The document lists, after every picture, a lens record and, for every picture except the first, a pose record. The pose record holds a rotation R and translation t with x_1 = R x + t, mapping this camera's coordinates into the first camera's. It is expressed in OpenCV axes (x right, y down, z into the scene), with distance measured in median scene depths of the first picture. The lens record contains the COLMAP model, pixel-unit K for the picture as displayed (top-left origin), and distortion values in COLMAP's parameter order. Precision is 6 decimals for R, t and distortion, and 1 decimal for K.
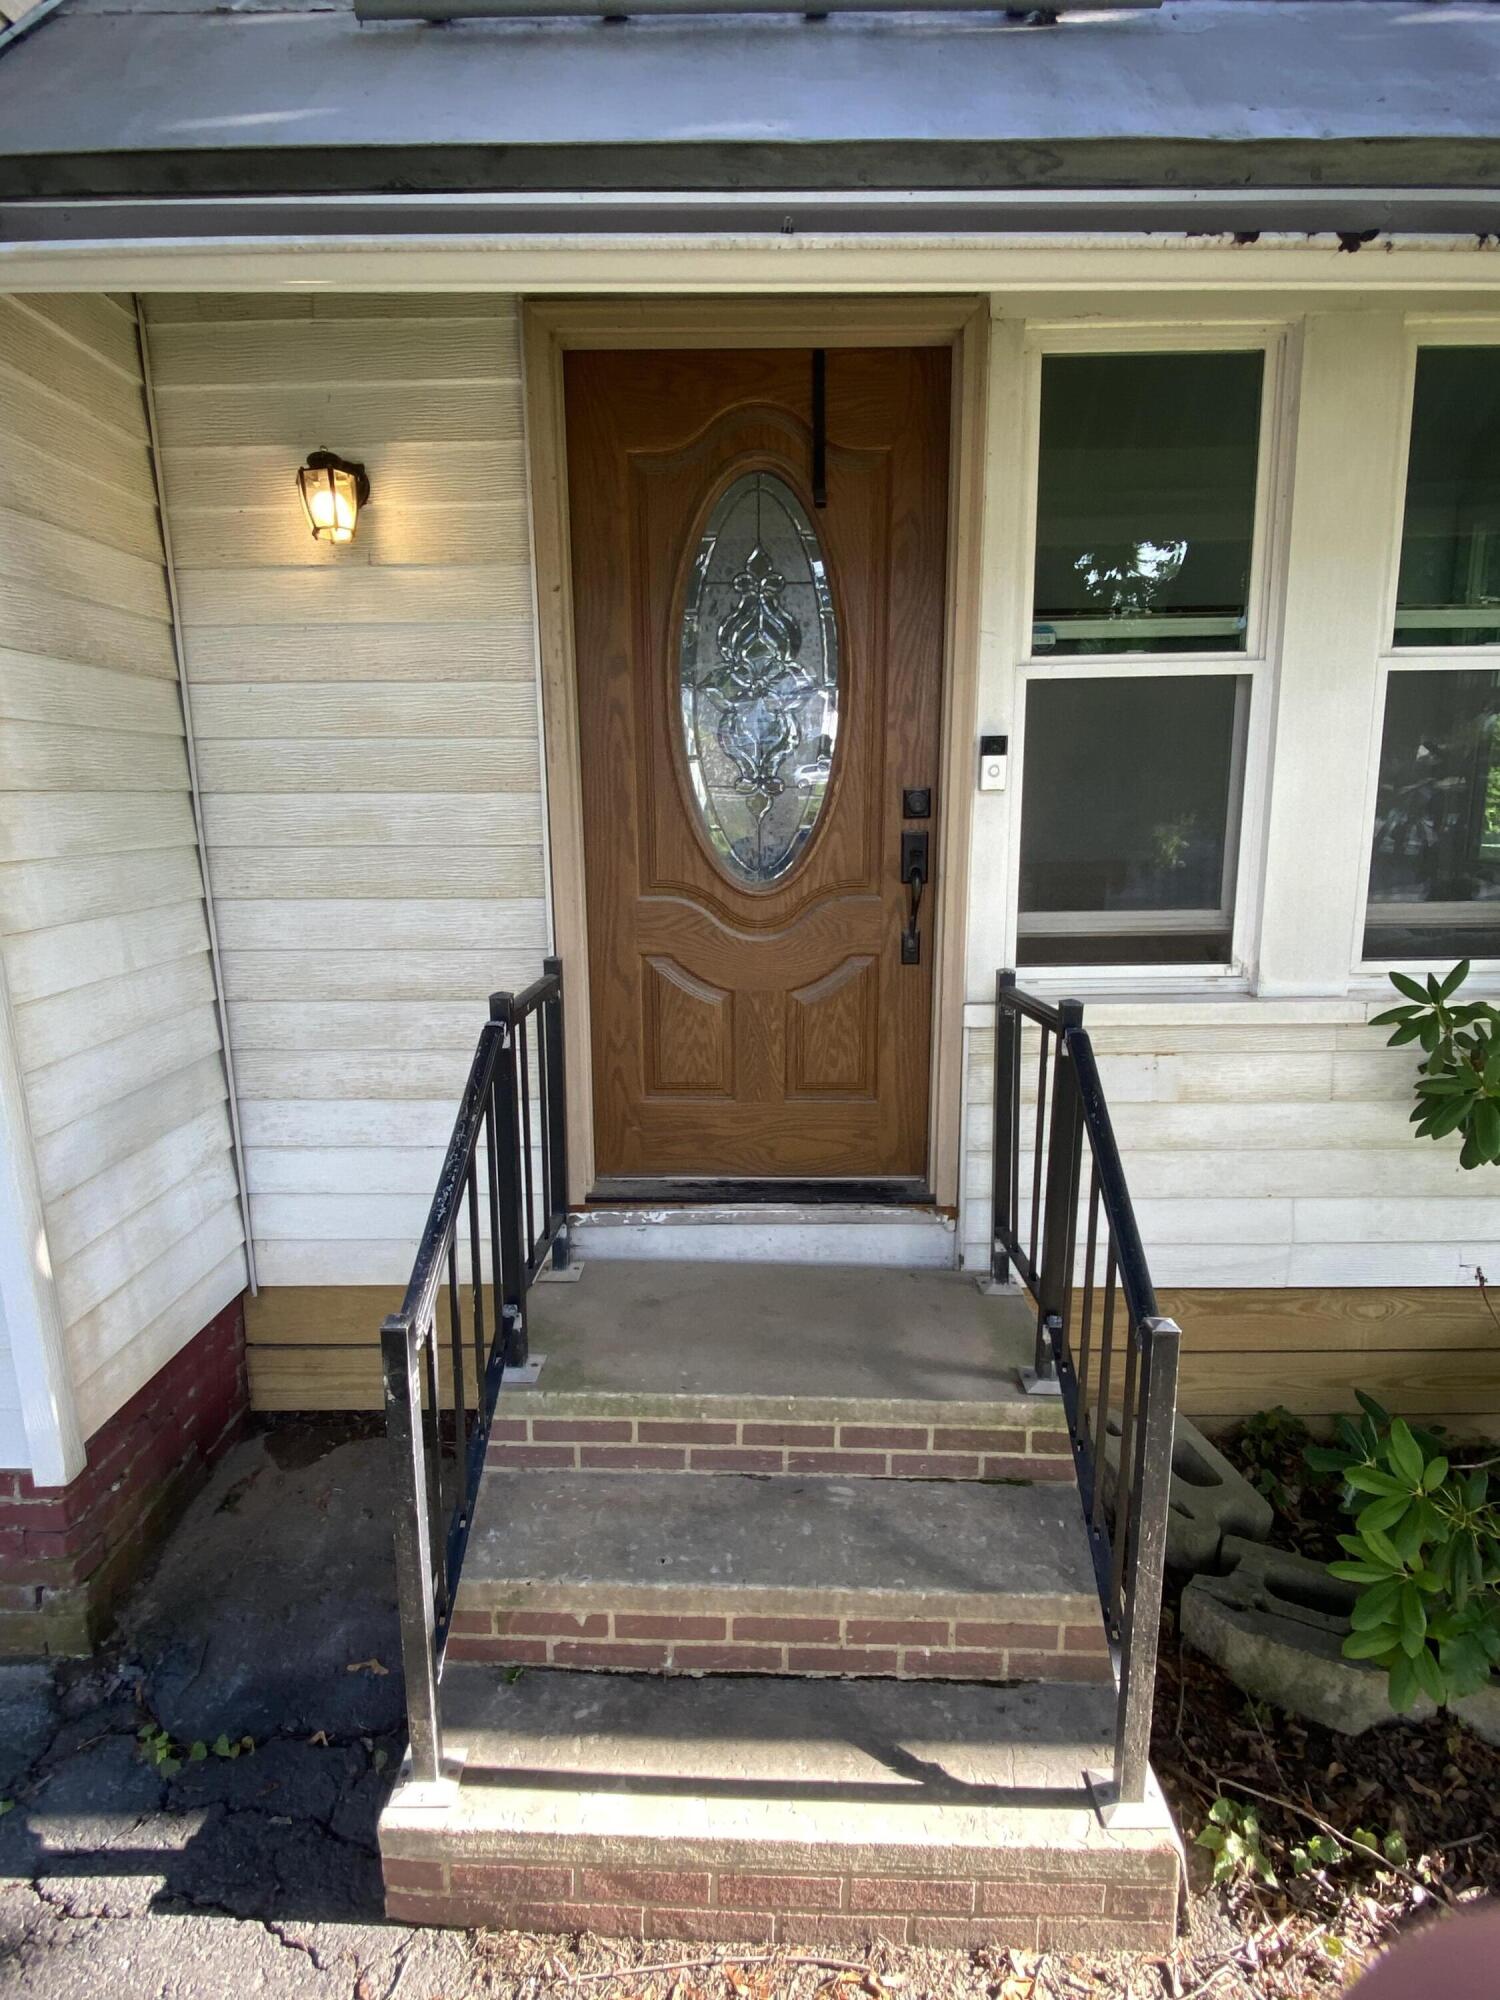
lens RADIAL K [[1020.9, 0, 750.0], [0, 1020.9, 1000.0], [0, 0, 1]] dist [0.065820, -0.054279]
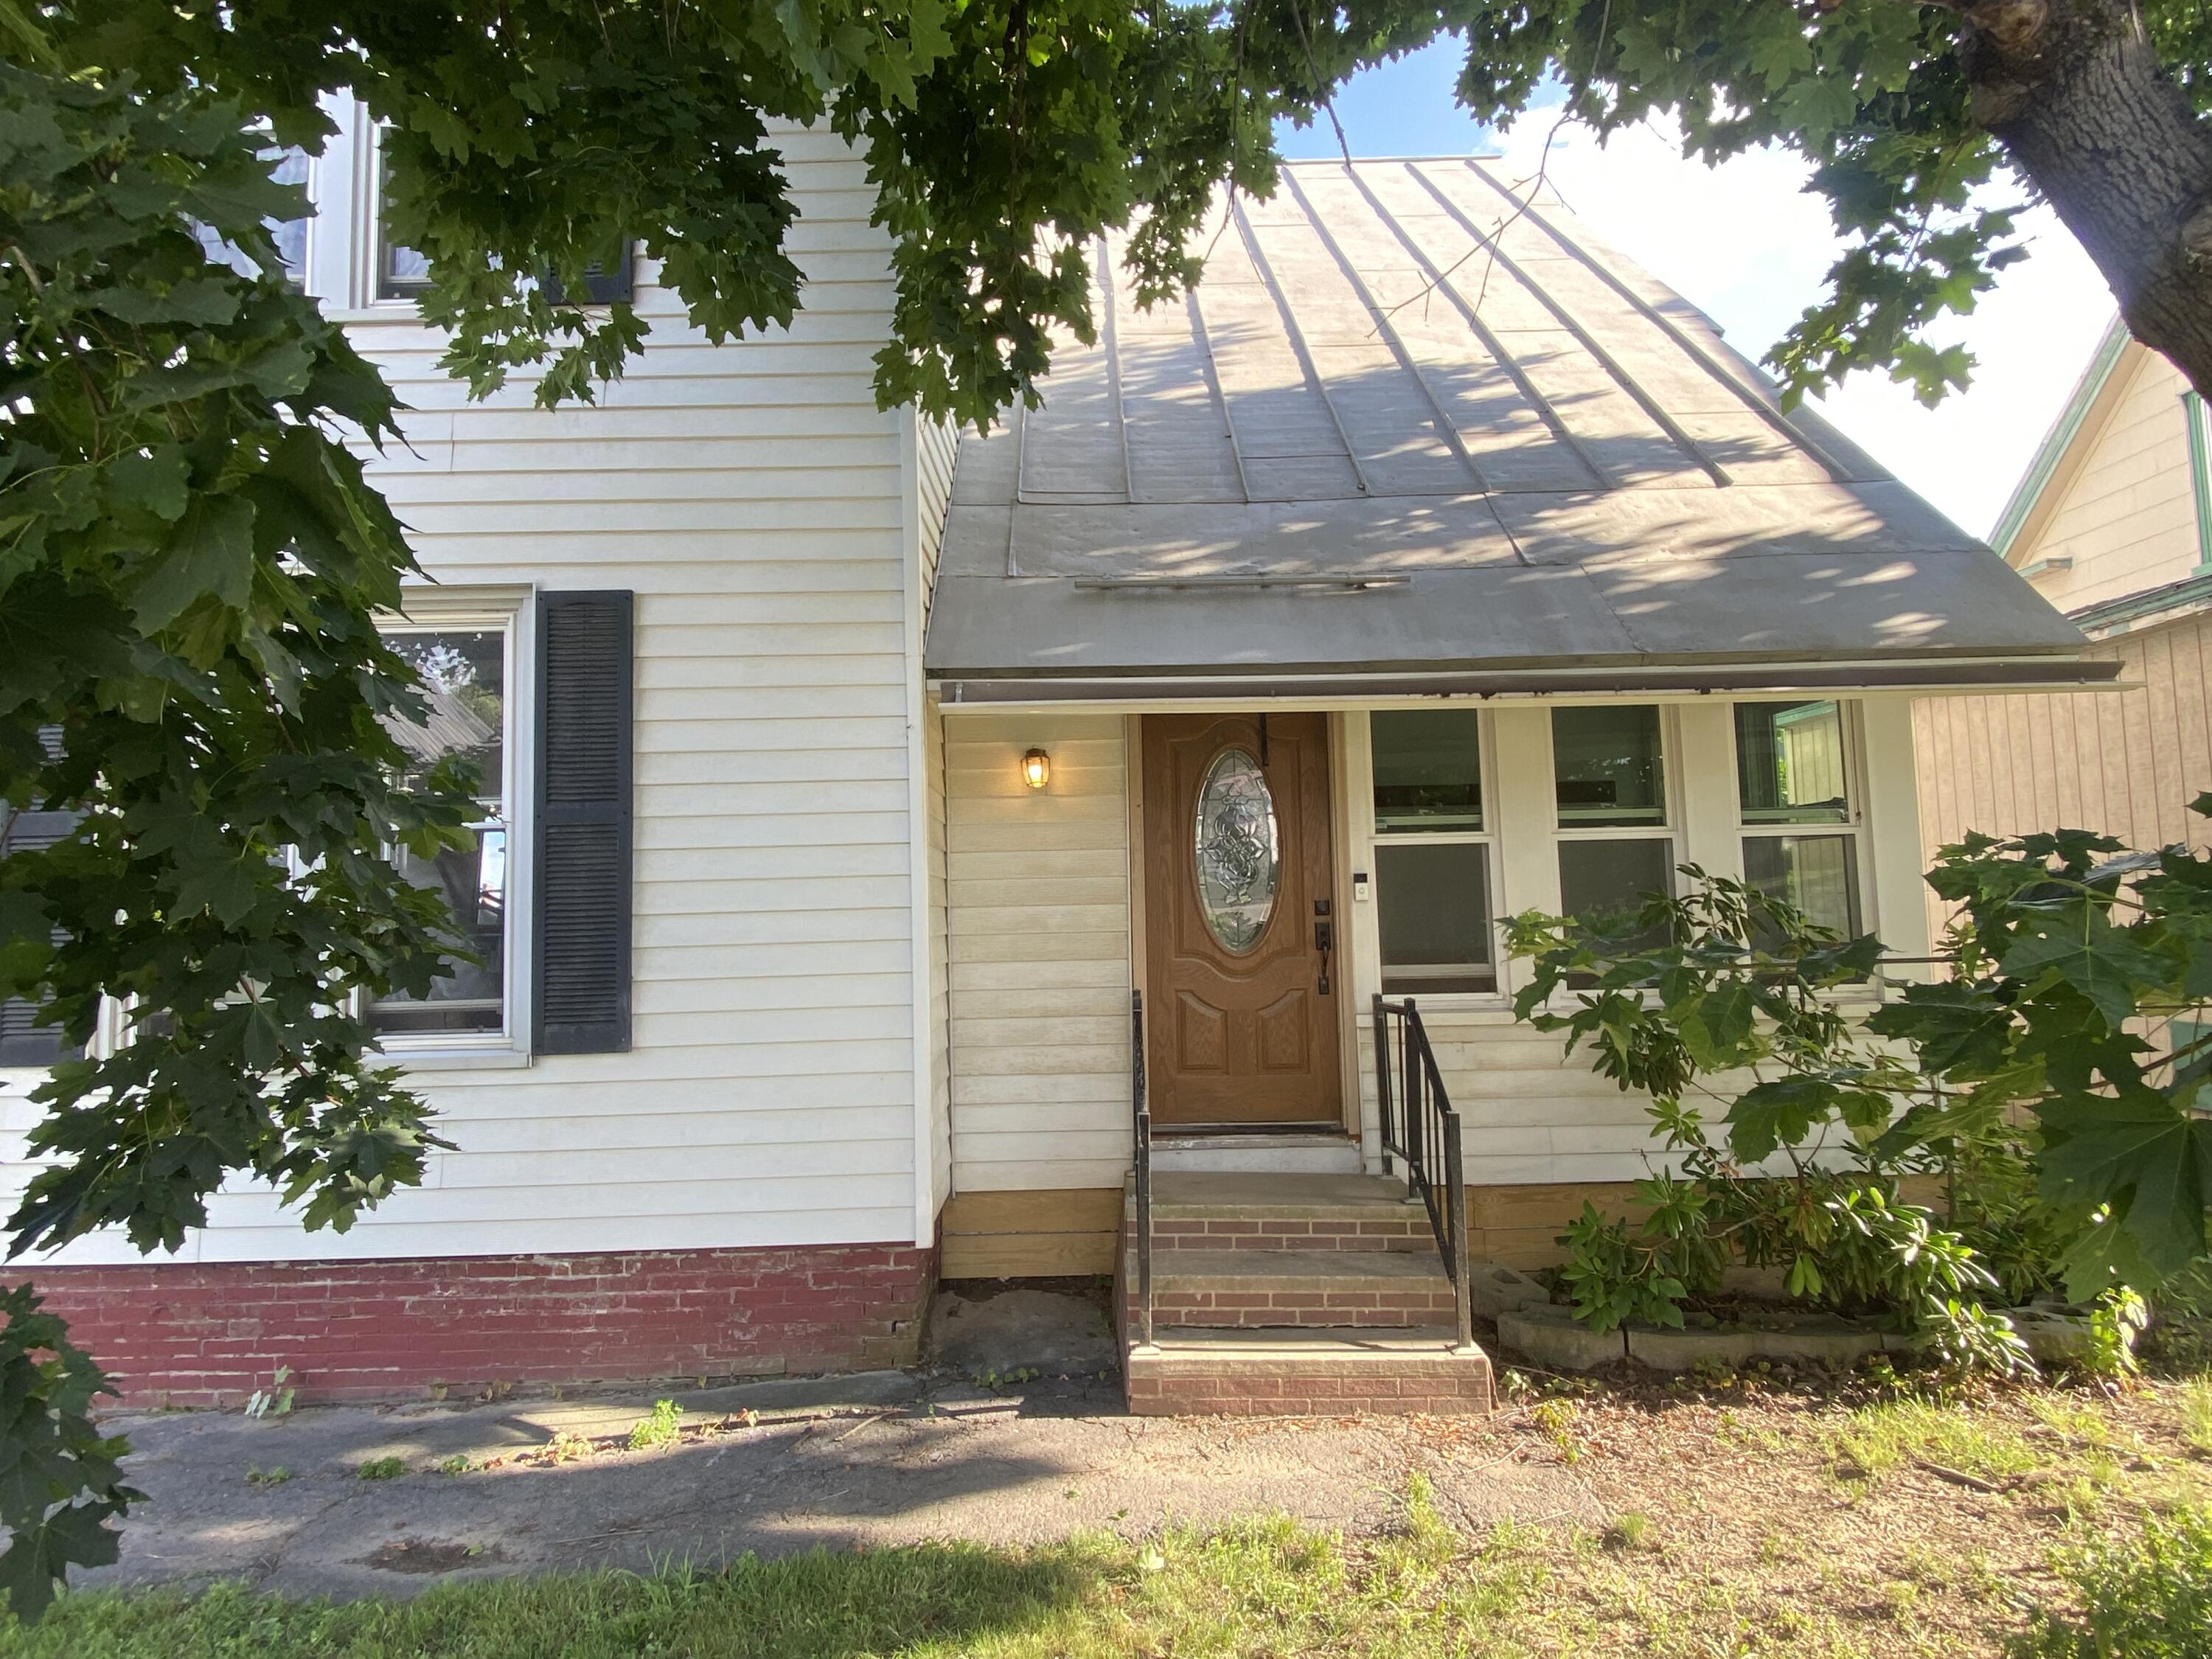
lens RADIAL K [[1129.1, 0, 1095.0], [0, 1129.1, 822.1], [0, 0, 1]] dist [0.065820, -0.054279]
pose [[0.999834, -0.010099, 0.015164, -0.299604], [0.013820, 0.962757, -0.270013, 0.224768], [-0.011873, 0.270178, 0.962737, -1.098384]]
